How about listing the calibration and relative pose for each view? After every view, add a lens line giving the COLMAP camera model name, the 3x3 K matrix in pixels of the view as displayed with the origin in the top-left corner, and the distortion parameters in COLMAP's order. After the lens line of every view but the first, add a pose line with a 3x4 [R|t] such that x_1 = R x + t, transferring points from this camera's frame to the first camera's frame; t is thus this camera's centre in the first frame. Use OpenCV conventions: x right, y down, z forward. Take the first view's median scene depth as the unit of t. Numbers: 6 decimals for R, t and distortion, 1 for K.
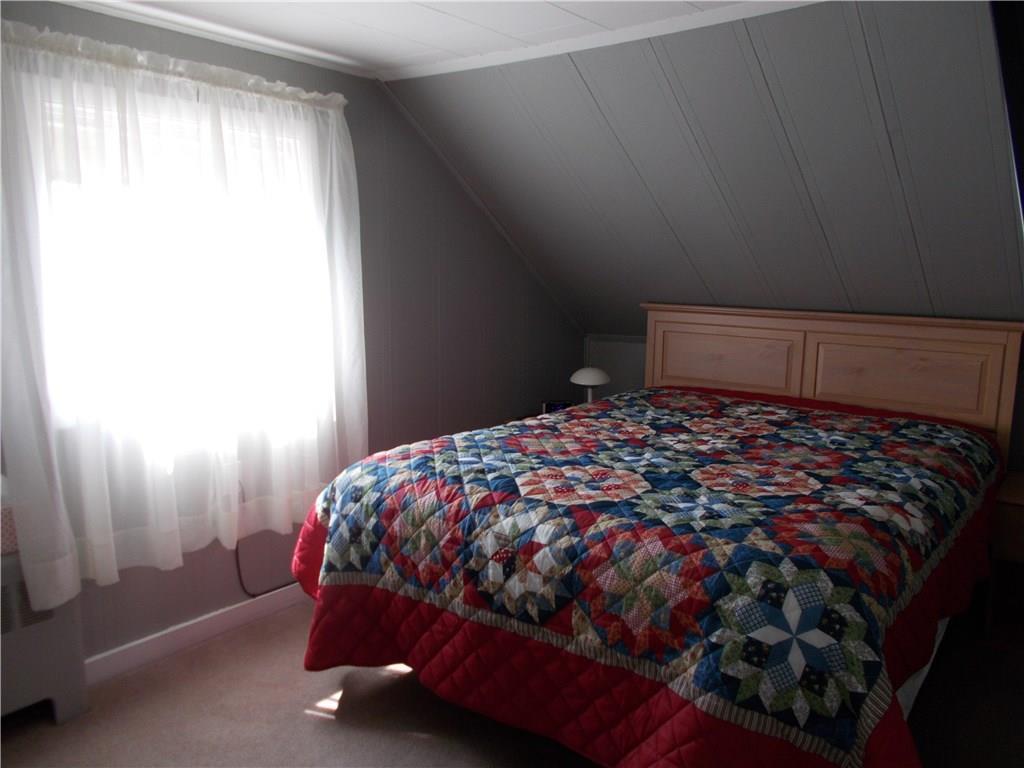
lens RADIAL K [[793.0, 0, 510.4], [0, 793.0, 382.3], [0, 0, 1]] dist [0.009541, -0.005505]
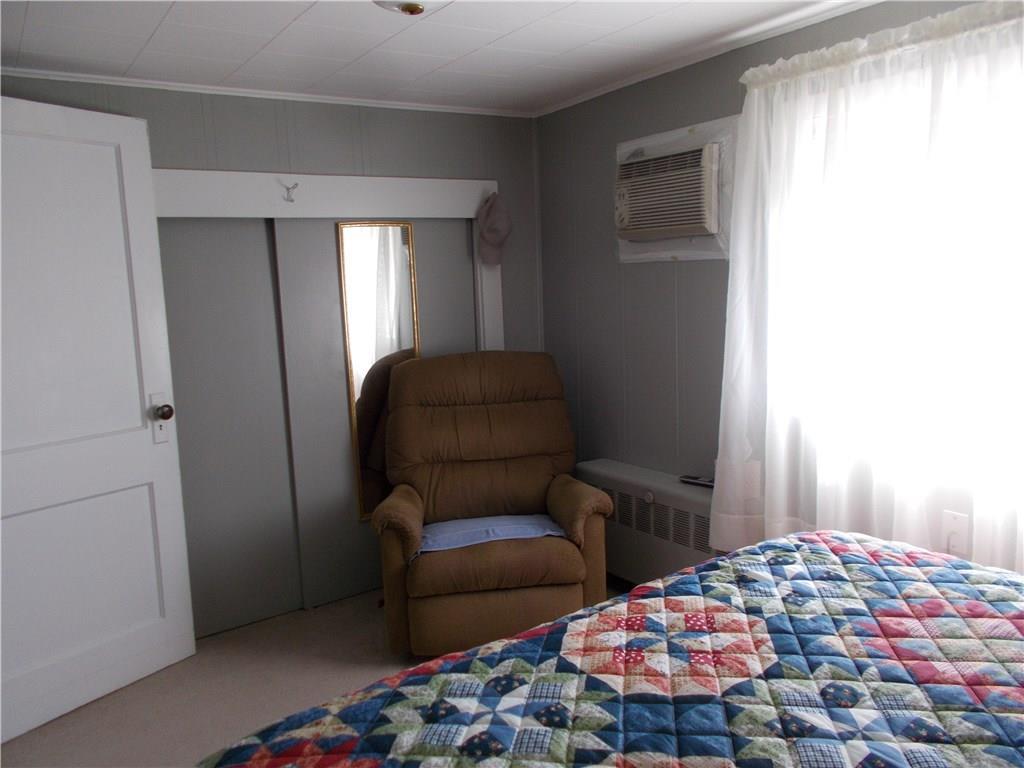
lens RADIAL K [[793.0, 0, 510.3], [0, 793.0, 385.8], [0, 0, 1]] dist [0.009541, -0.005505]
pose [[-0.284667, 0.147217, -0.947255, 0.660021], [-0.096888, 0.978659, 0.181215, -0.159036], [0.953718, 0.143363, -0.264328, 0.998732]]
